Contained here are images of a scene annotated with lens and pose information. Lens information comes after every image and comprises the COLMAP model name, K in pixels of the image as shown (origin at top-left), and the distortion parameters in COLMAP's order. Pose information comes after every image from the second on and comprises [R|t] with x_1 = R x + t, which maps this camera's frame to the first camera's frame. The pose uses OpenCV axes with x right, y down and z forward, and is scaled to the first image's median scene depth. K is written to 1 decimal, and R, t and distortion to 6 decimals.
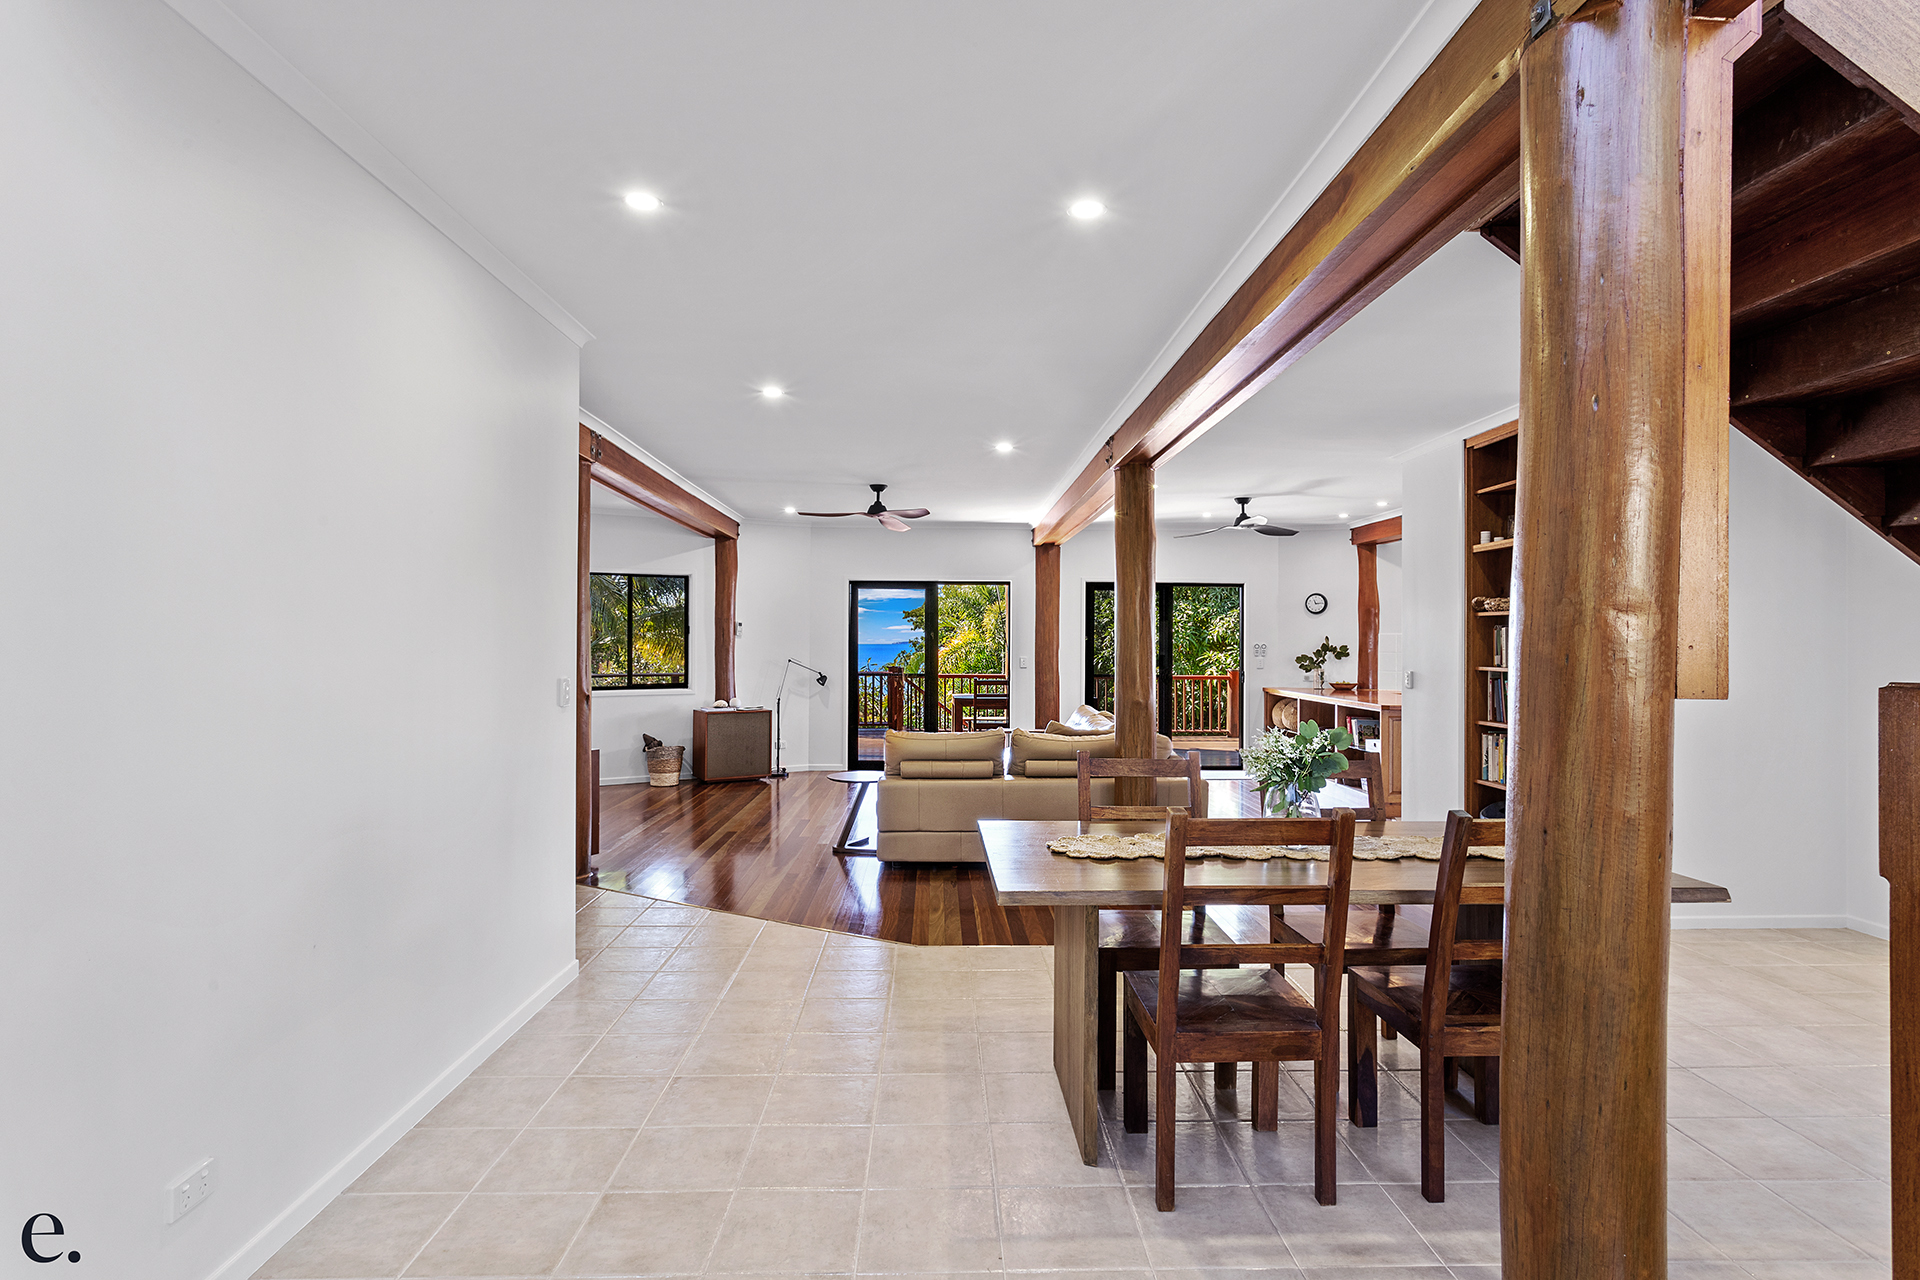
lens RADIAL K [[984.6, 0, 962.7], [0, 984.6, 639.7], [0, 0, 1]] dist [0.000150, 0.002128]
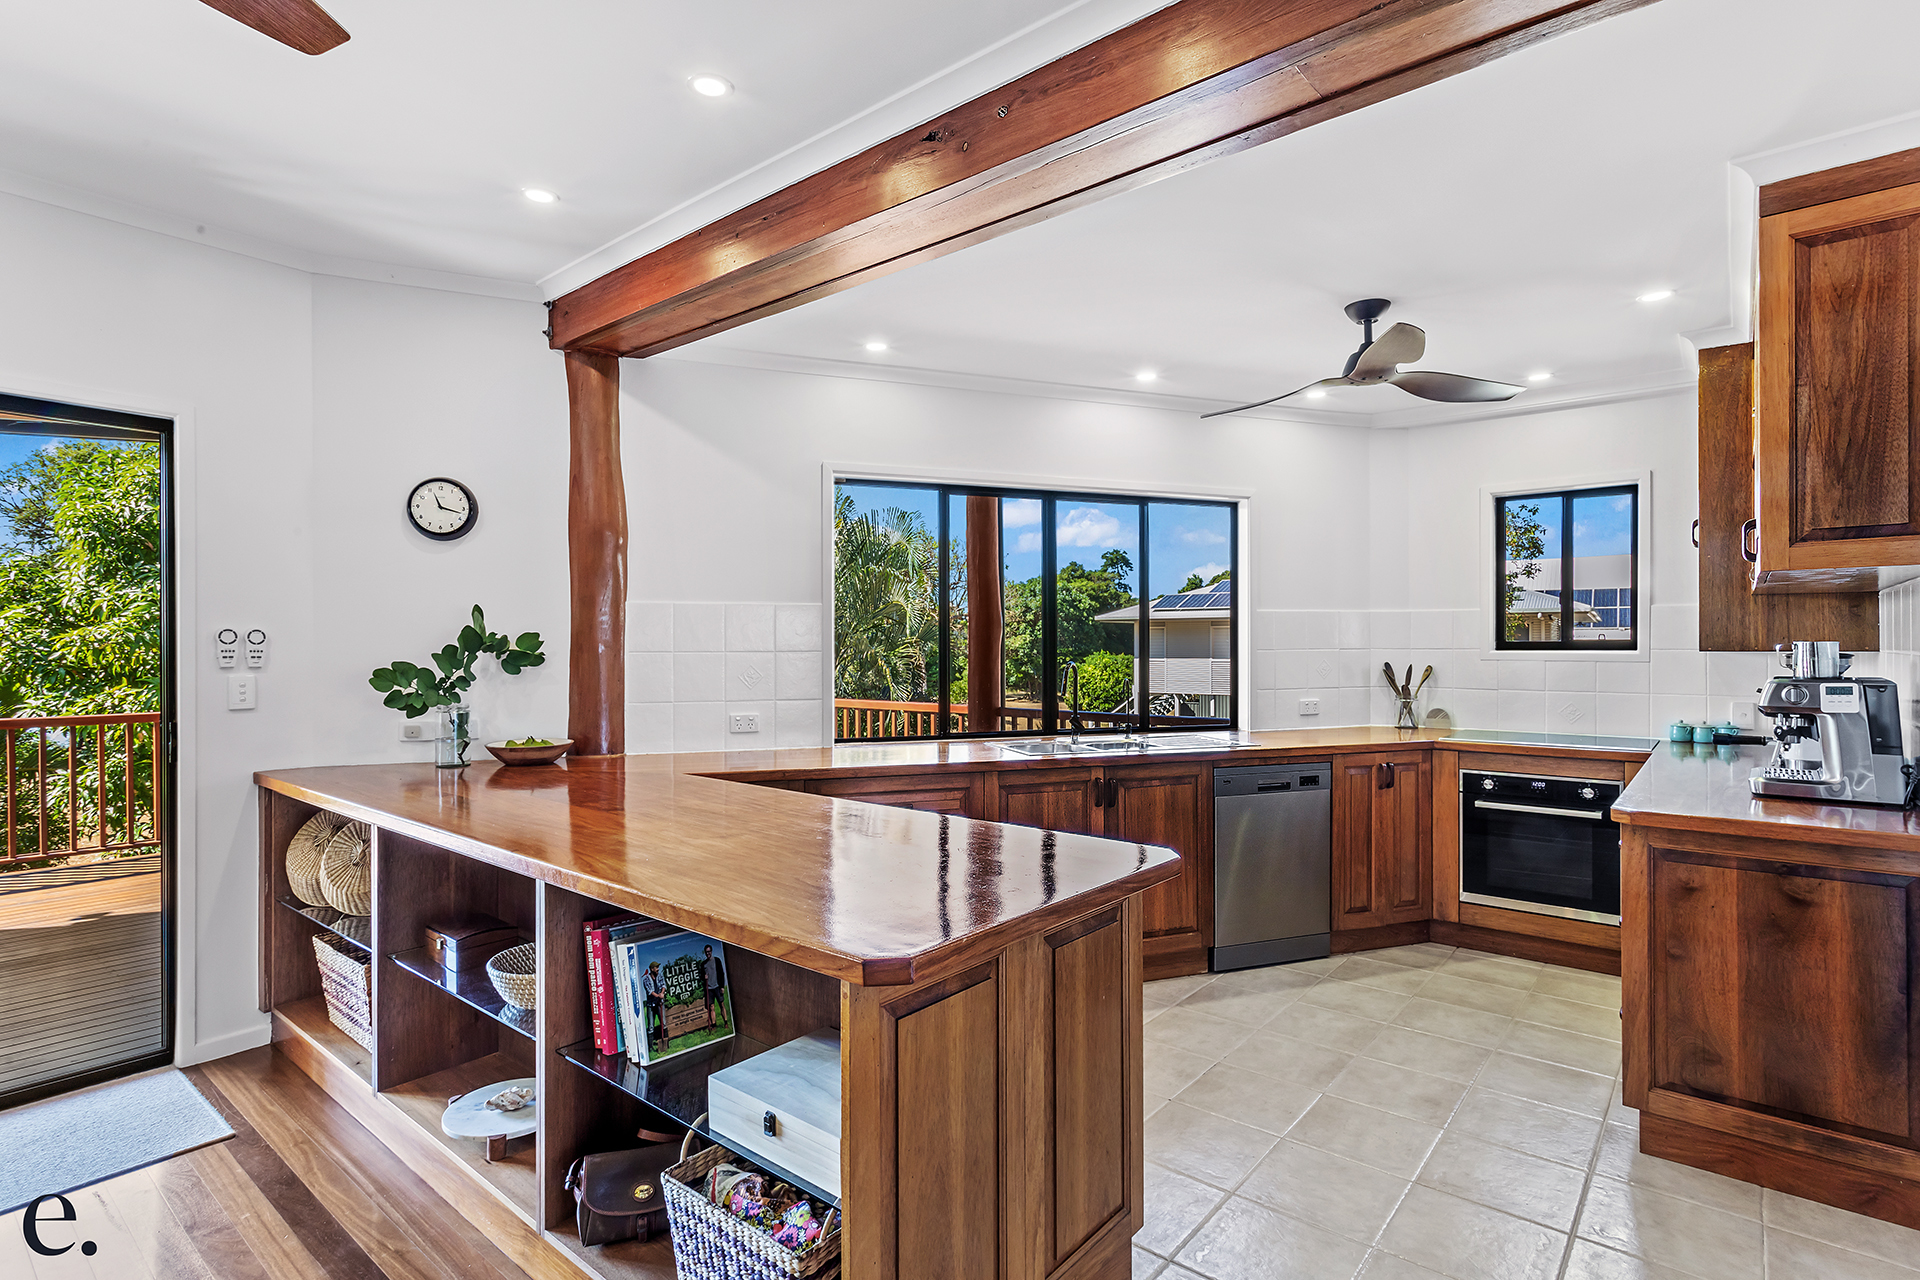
lens RADIAL K [[937.1, 0, 955.8], [0, 937.1, 642.8], [0, 0, 1]] dist [0.002712, 0.001507]
pose [[0.664009, -0.006431, 0.747697, 0.245465], [0.004335, 0.999979, 0.004751, 0.008636], [-0.747712, 0.000087, 0.664023, 0.683046]]
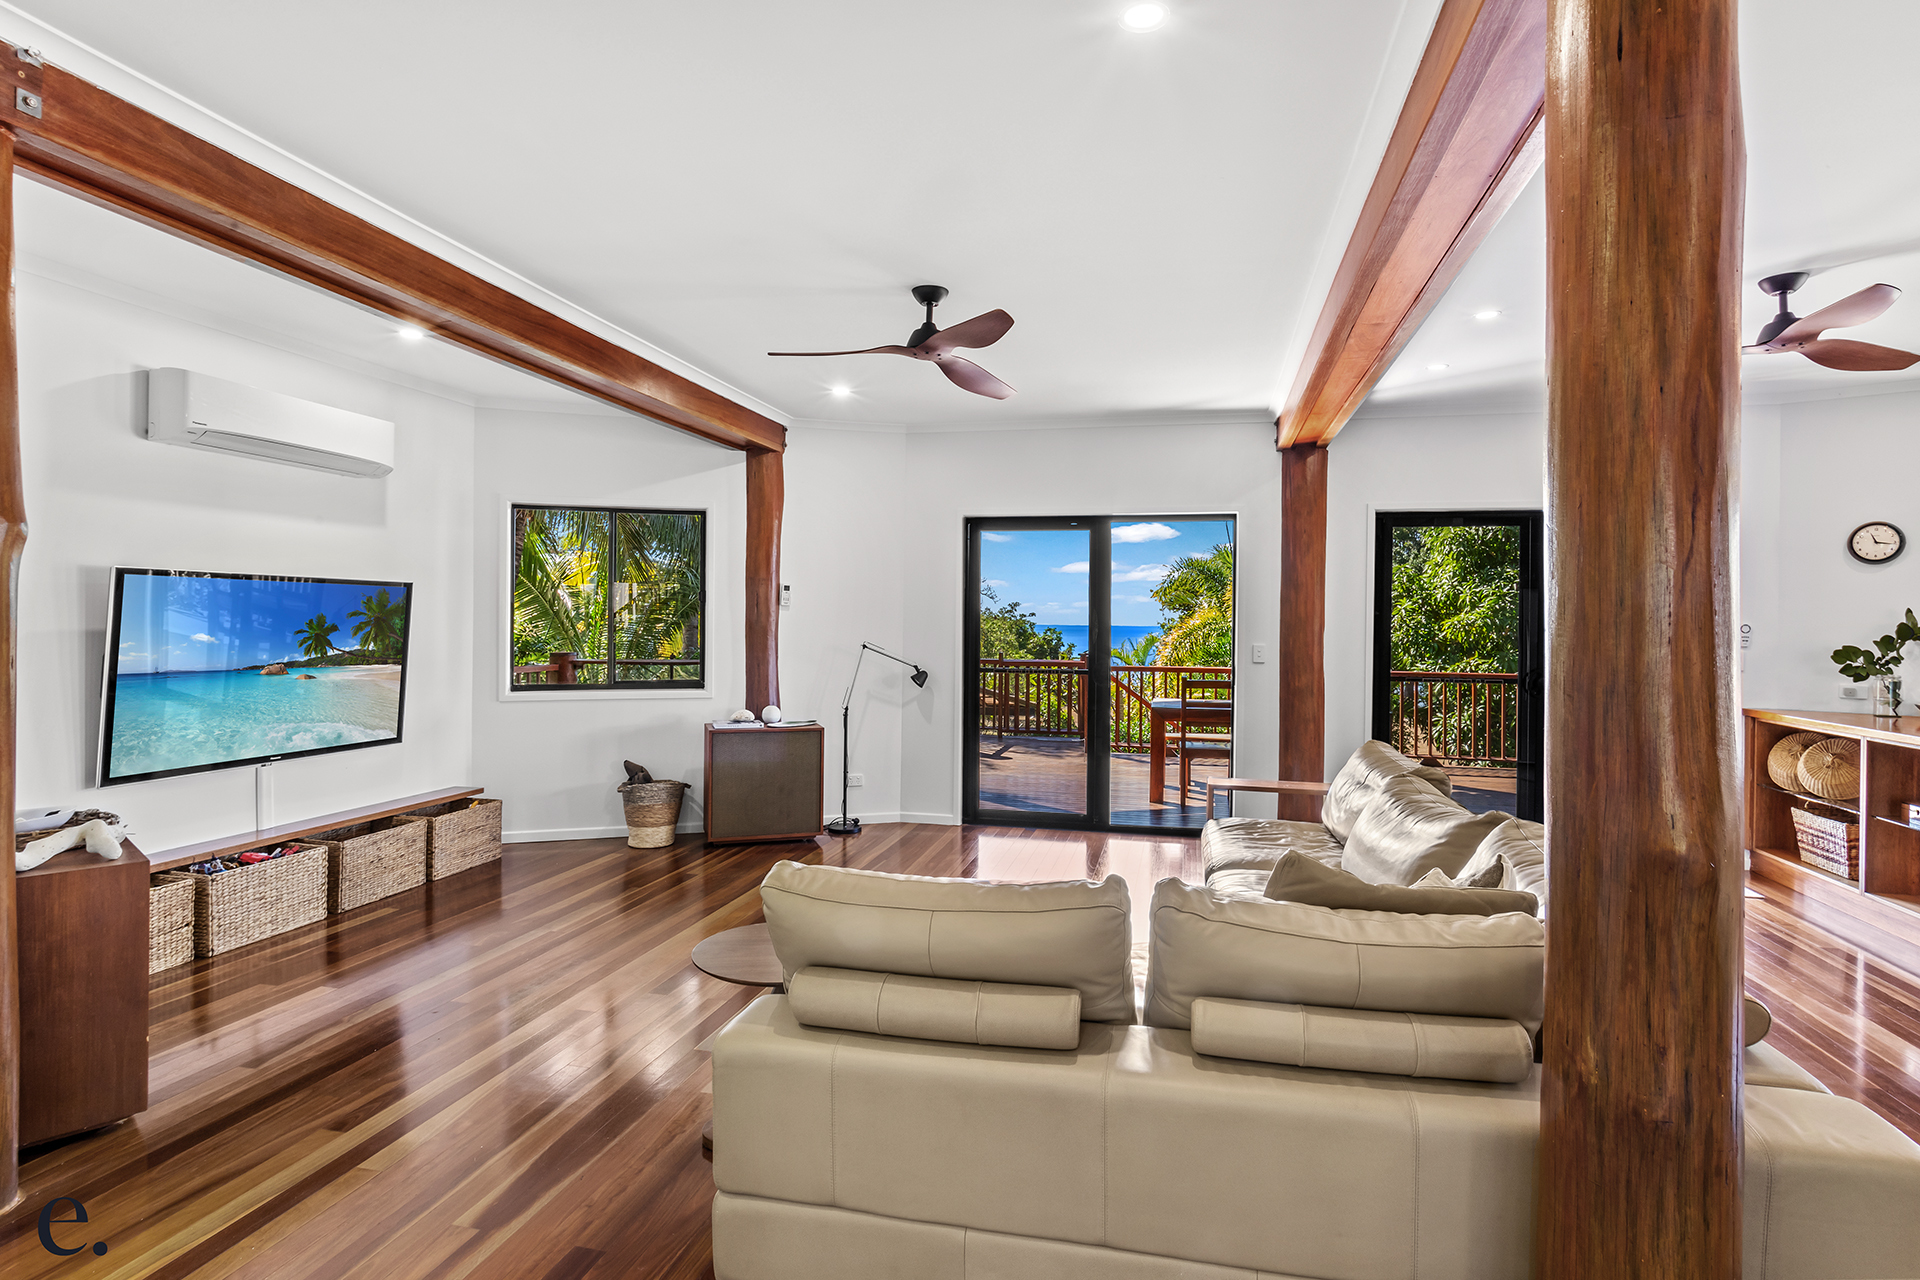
lens RADIAL K [[984.6, 0, 968.9], [0, 984.6, 635.1], [0, 0, 1]] dist [0.000150, 0.002128]
pose [[0.968134, 0.008269, -0.250296, 0.044072], [-0.004841, 0.999886, 0.014309, 0.005042], [0.250385, -0.012641, 0.968064, 0.421640]]
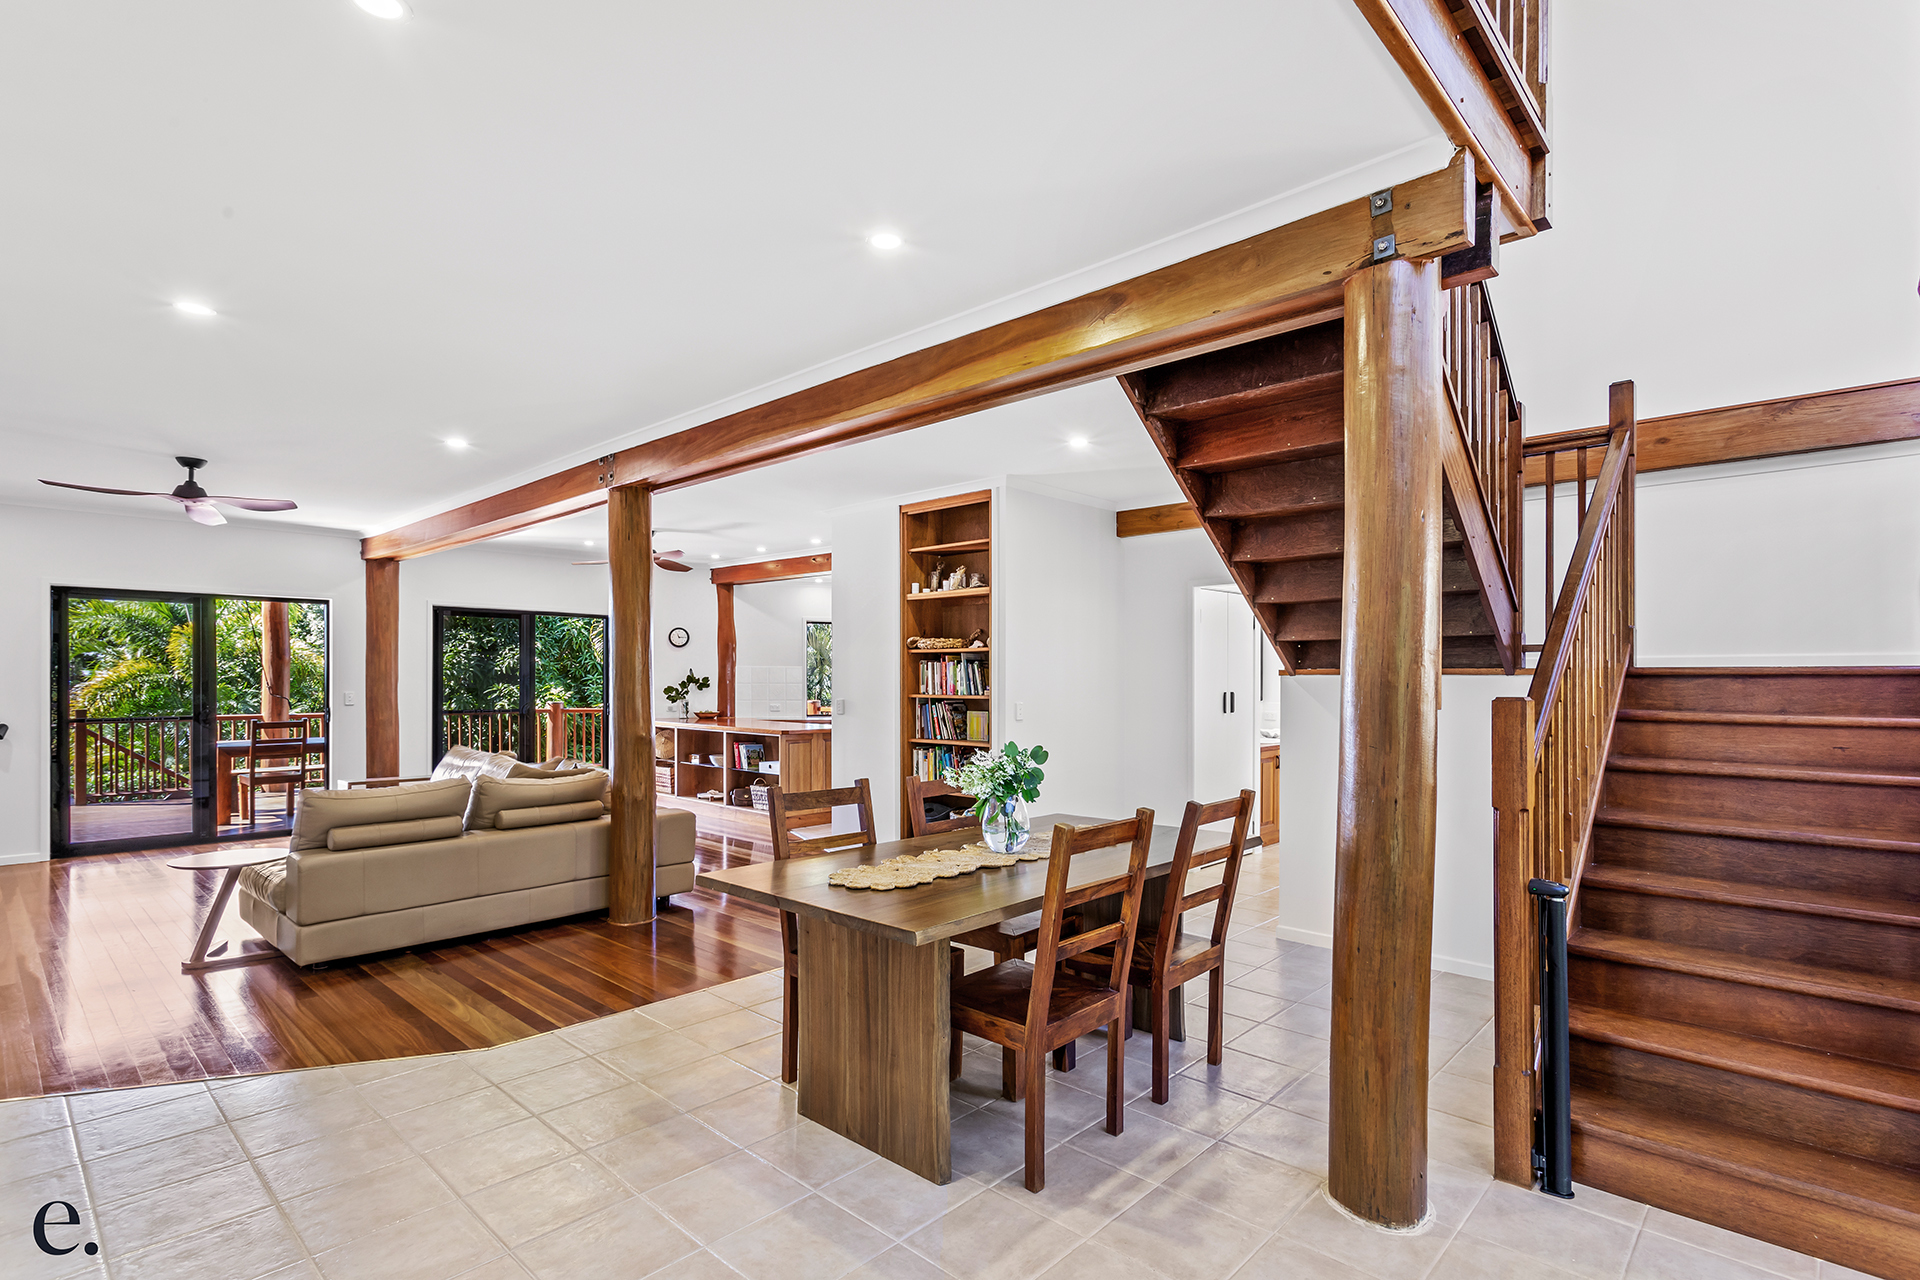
lens RADIAL K [[937.1, 0, 977.6], [0, 937.1, 674.7], [0, 0, 1]] dist [0.002712, 0.001507]
pose [[0.697726, -0.001134, 0.716364, -0.140777], [-0.001196, 0.999996, 0.002749, 0.000115], [-0.716364, -0.002775, 0.697721, 0.075773]]
